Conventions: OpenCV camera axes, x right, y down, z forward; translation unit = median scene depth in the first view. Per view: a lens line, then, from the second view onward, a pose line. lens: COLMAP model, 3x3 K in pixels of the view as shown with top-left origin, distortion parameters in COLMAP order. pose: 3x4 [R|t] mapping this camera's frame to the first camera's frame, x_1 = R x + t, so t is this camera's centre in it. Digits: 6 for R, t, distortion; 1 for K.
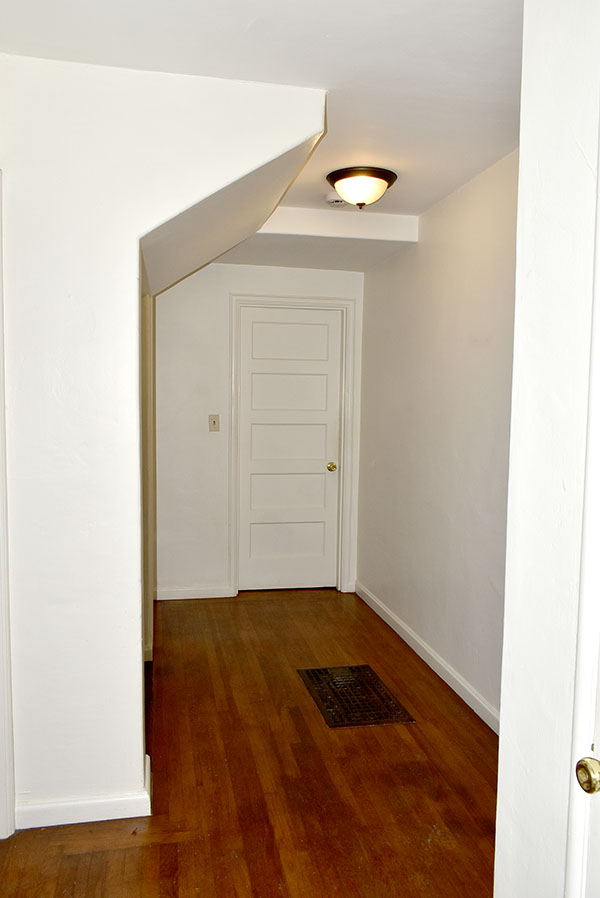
lens RADIAL K [[709.9, 0, 300.0], [0, 709.9, 449.0], [0, 0, 1]] dist [-0.006445, 0.003059]
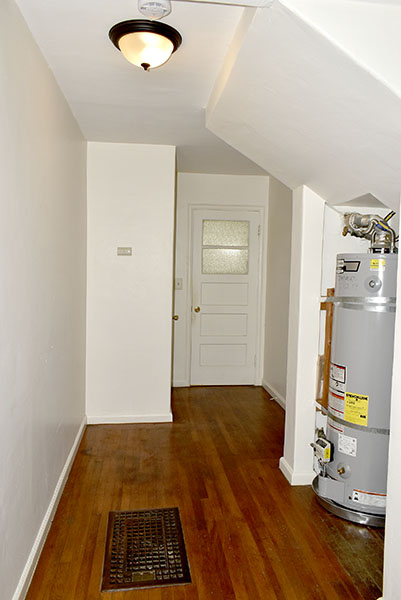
lens RADIAL K [[474.3, 0, 200.5], [0, 474.3, 300.0], [0, 0, 1]] dist [-0.006445, 0.003059]
pose [[-0.996007, -0.038247, 0.080672, -0.060533], [-0.024428, 0.985856, 0.165804, -0.152149], [-0.085872, 0.163171, -0.982854, 1.869643]]
